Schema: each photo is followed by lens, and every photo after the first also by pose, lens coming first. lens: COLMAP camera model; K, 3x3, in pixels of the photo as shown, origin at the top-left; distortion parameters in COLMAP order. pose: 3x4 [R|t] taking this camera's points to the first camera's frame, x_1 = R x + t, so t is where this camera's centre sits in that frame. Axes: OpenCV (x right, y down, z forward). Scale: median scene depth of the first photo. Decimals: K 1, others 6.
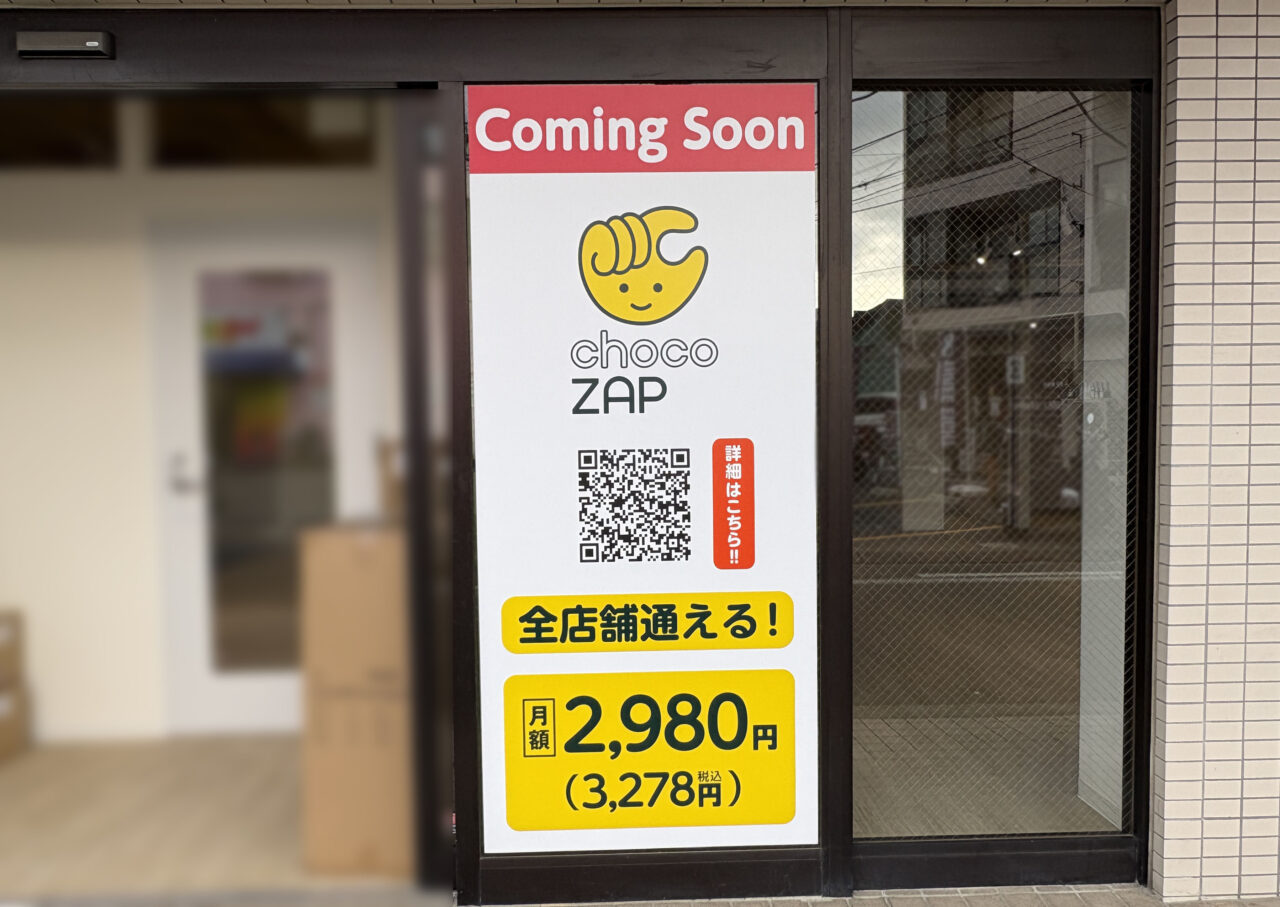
lens RADIAL K [[923.5, 0, 639.9], [0, 923.5, 452.3], [0, 0, 1]] dist [-0.000535, 0.000445]
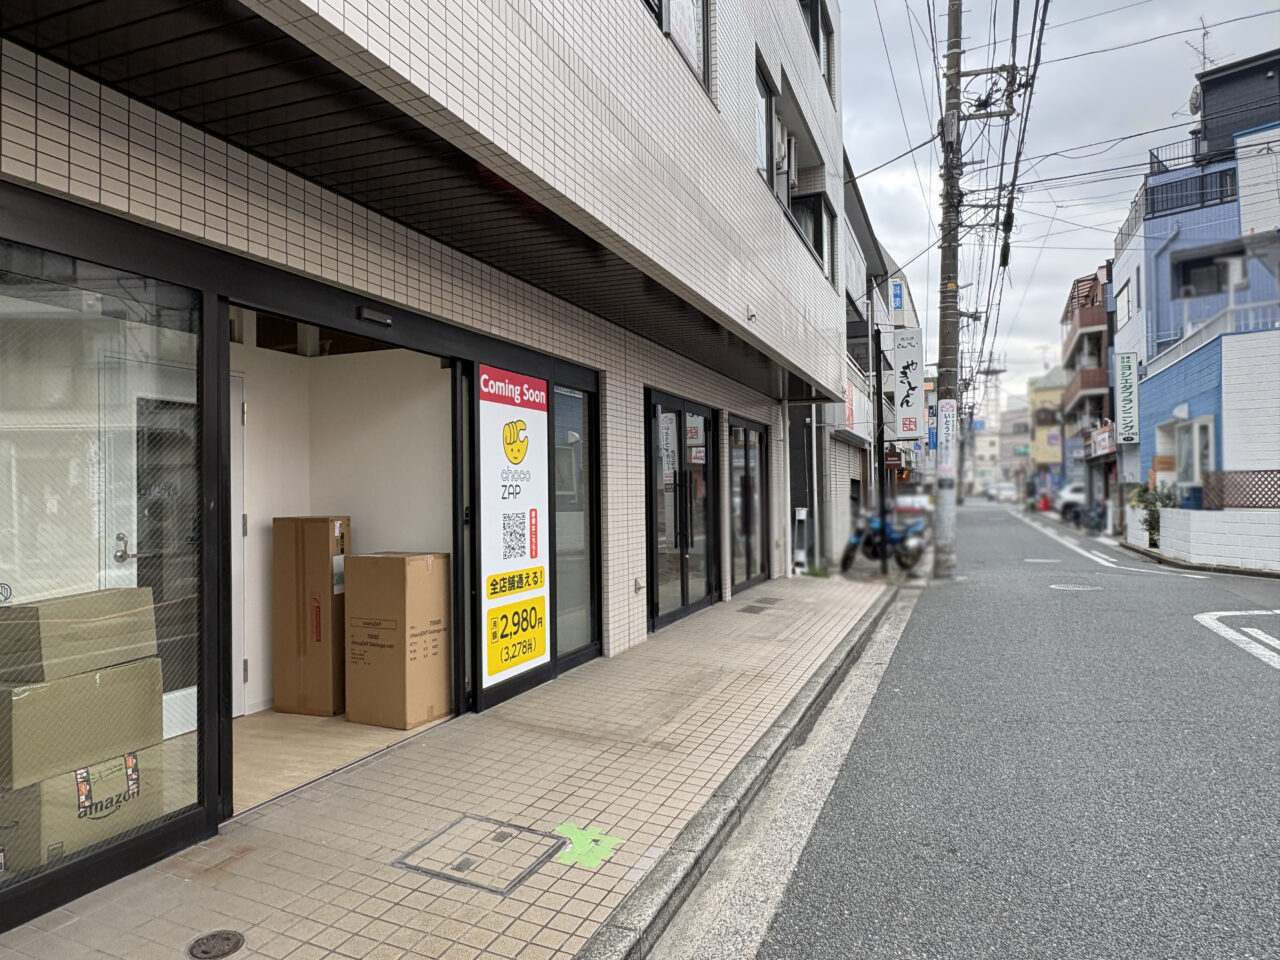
lens RADIAL K [[828.7, 0, 638.1], [0, 828.7, 478.4], [0, 0, 1]] dist [-0.001284, -0.002145]
pose [[0.394088, 0.023724, 0.918767, -1.956267], [0.052852, 0.997428, -0.048425, 0.029428], [-0.917552, 0.067642, 0.391820, -0.209886]]
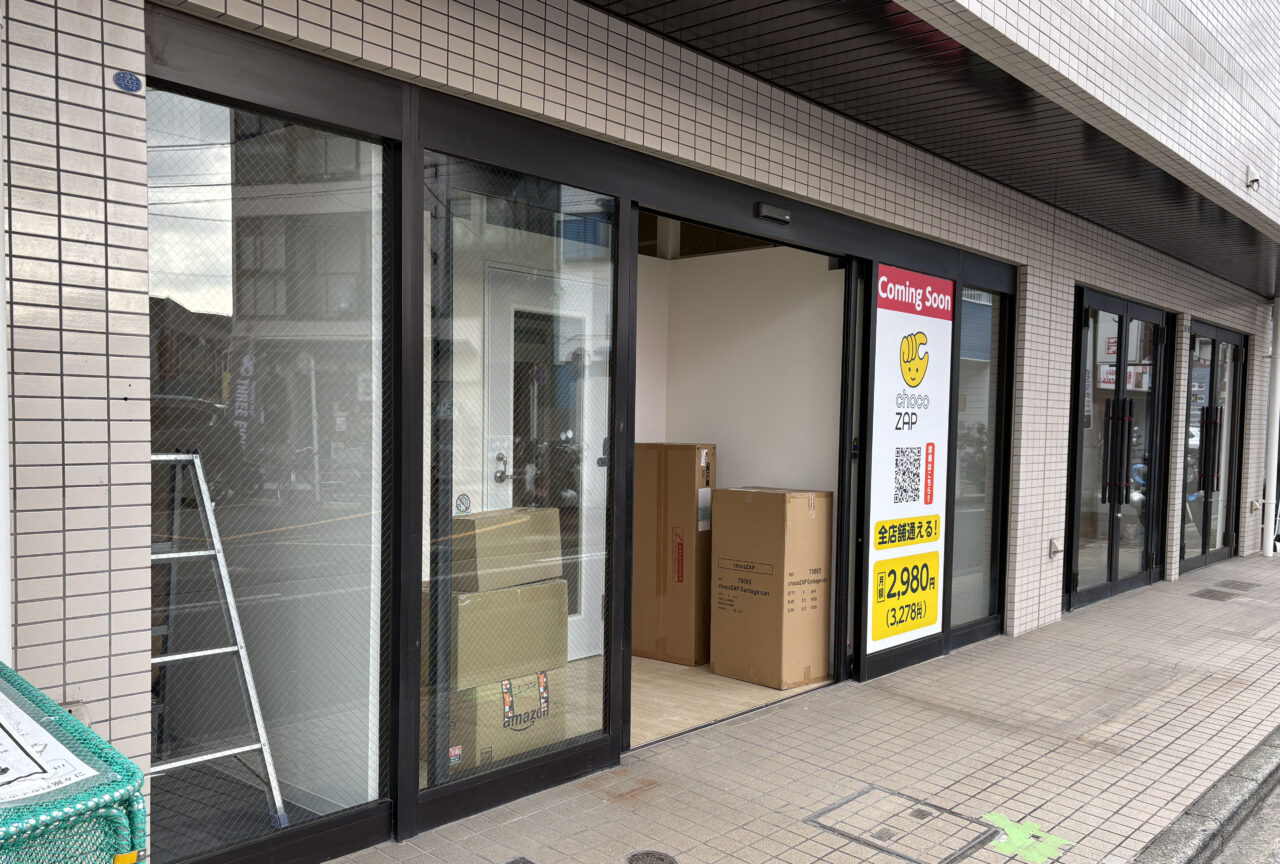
lens RADIAL K [[1080.1, 0, 595.0], [0, 1080.1, 485.6], [0, 0, 1]] dist [0.036781, -0.043217]
pose [[0.693396, -0.018214, 0.720326, -2.229150], [0.010205, 0.999828, 0.015459, 0.037397], [-0.720484, -0.003368, 0.693463, -0.174867]]
